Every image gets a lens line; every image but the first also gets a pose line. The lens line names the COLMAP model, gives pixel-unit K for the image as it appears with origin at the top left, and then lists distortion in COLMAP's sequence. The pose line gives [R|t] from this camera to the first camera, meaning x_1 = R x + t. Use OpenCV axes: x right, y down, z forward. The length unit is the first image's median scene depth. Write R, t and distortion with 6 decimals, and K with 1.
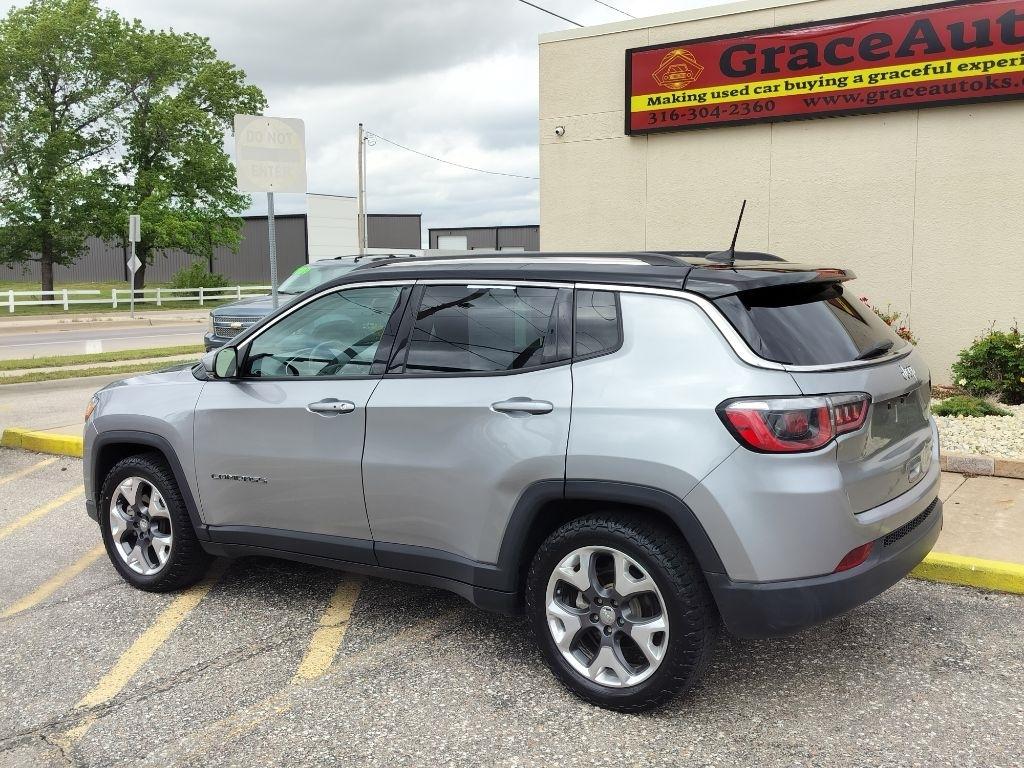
lens RADIAL K [[1017.3, 0, 513.8], [0, 1017.3, 386.0], [0, 0, 1]] dist [0.086337, -0.137374]
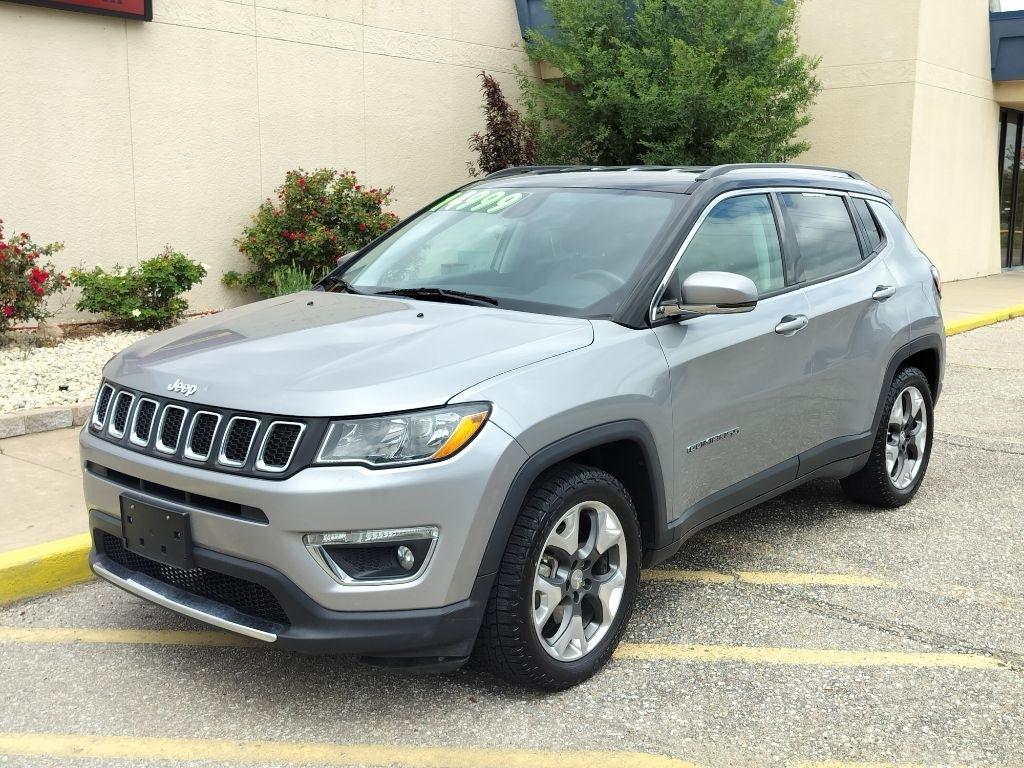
lens RADIAL K [[1145.5, 0, 530.8], [0, 1145.5, 385.9], [0, 0, 1]] dist [0.140529, -0.302364]
pose [[0.070328, -0.147518, 0.986556, -0.523081], [0.109264, 0.984193, 0.139375, -0.040875], [-0.991522, 0.097993, 0.085335, 0.483741]]
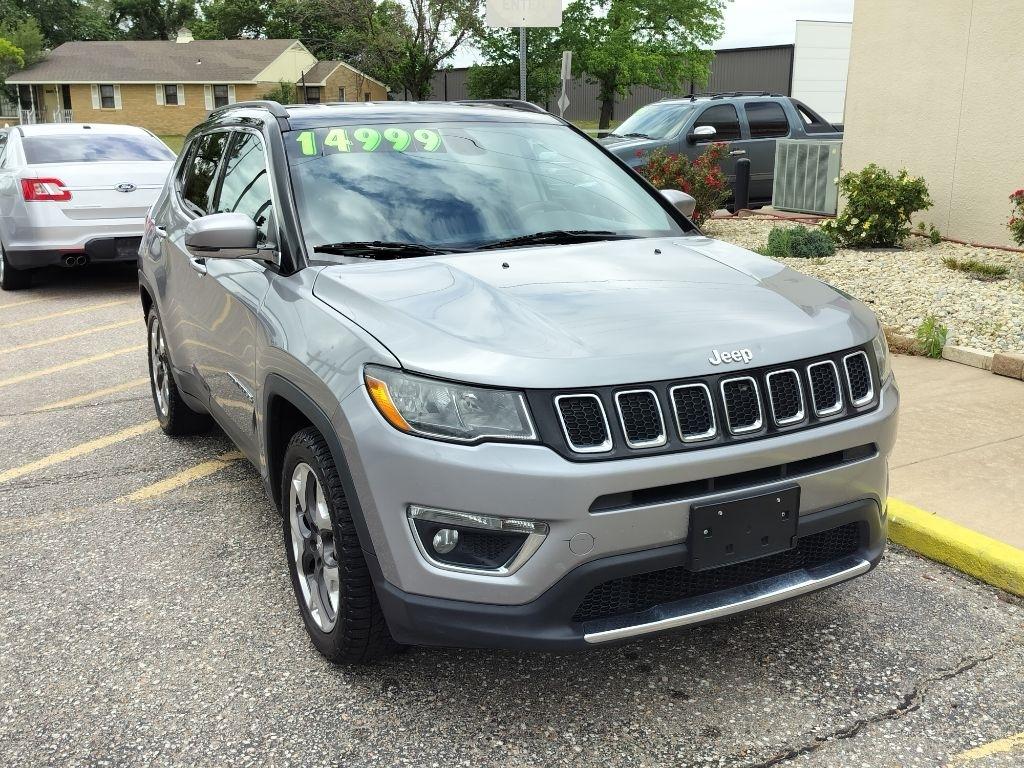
lens RADIAL K [[1066.5, 0, 511.3], [0, 1066.5, 390.6], [0, 0, 1]] dist [0.105711, -0.198128]
pose [[0.883118, 0.127080, -0.451612, 0.259767], [-0.060777, 0.985493, 0.158460, -0.013945], [0.465198, -0.112491, 0.878030, 0.077156]]
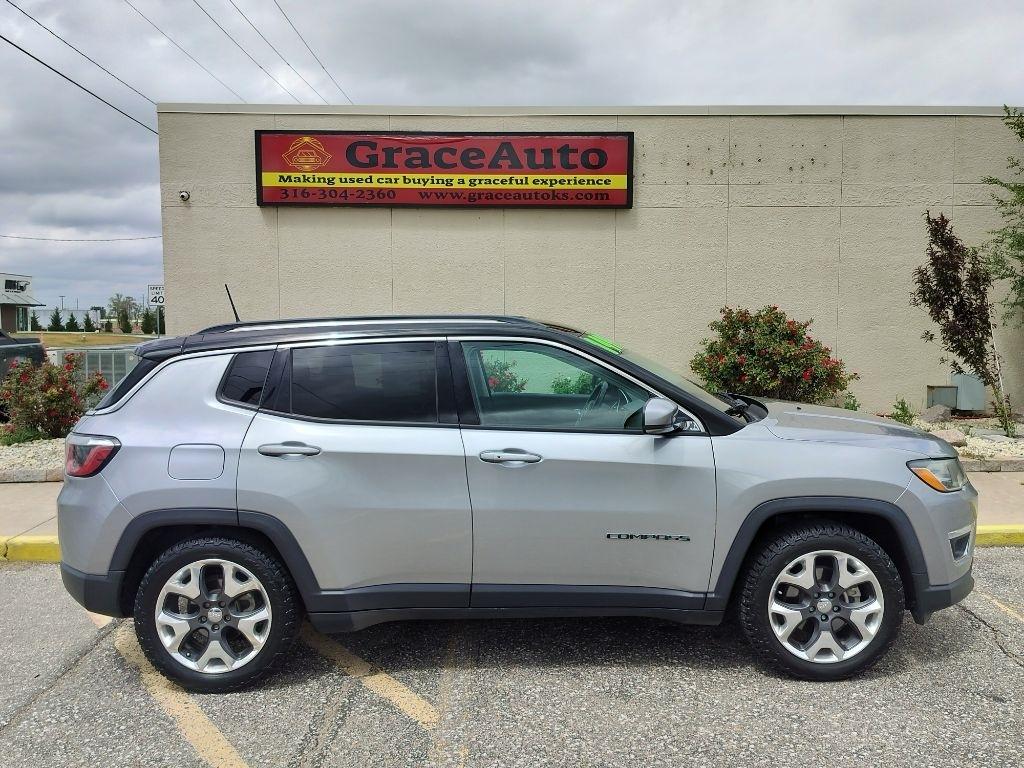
lens RADIAL K [[862.9, 0, 518.8], [0, 862.9, 385.7], [0, 0, 1]] dist [0.118826, -0.203773]
pose [[0.810179, -0.035553, 0.585103, -0.249517], [0.062396, 0.997719, -0.025773, -0.009294], [-0.582852, 0.057389, 0.810549, 0.086415]]
